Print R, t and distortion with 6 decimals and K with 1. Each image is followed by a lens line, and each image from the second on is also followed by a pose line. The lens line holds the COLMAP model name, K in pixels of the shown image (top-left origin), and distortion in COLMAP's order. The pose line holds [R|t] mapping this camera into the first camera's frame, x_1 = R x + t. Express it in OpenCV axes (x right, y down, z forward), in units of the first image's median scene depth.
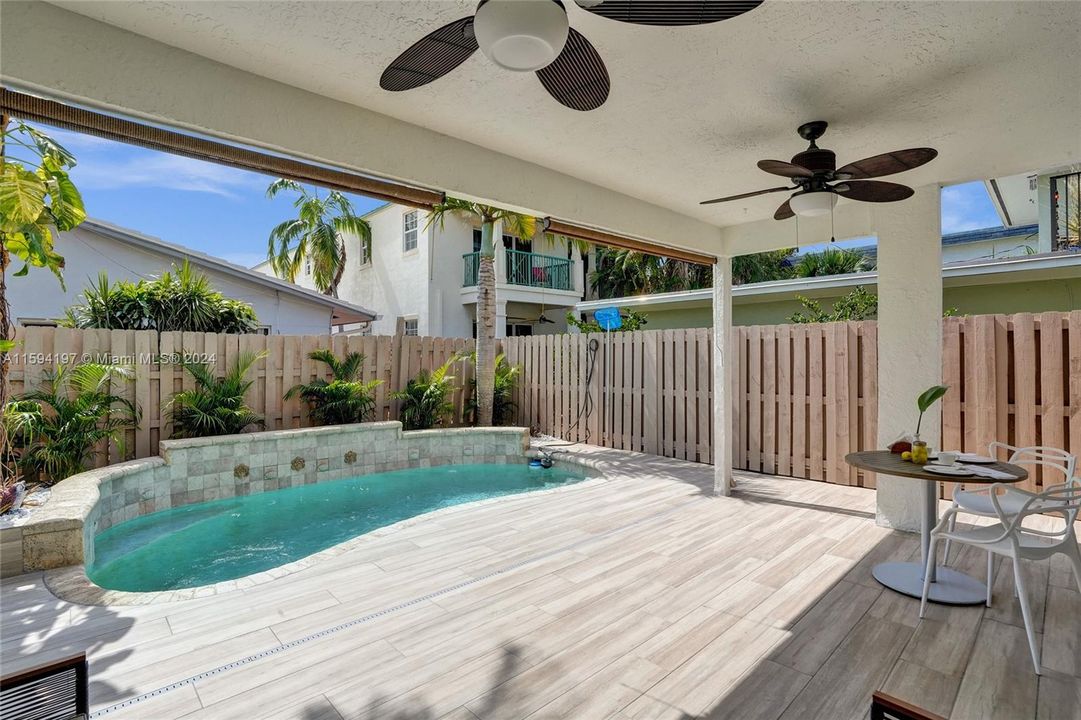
lens RADIAL K [[500.5, 0, 539.0], [0, 500.5, 351.4], [0, 0, 1]] dist [-0.059672, 0.026443]
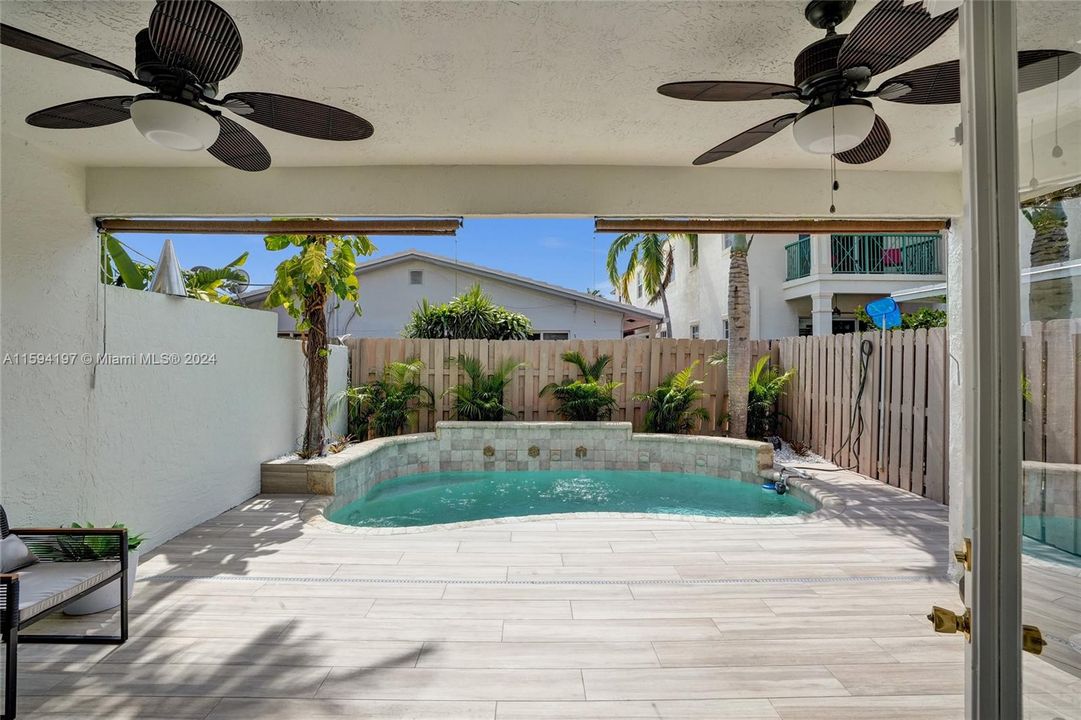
lens RADIAL K [[490.9, 0, 534.4], [0, 490.9, 349.4], [0, 0, 1]] dist [-0.062788, 0.024536]
pose [[0.752919, -0.002821, -0.658107, 0.291001], [0.001235, 0.999995, -0.002874, -0.010265], [0.658112, 0.001351, 0.752919, 0.138927]]
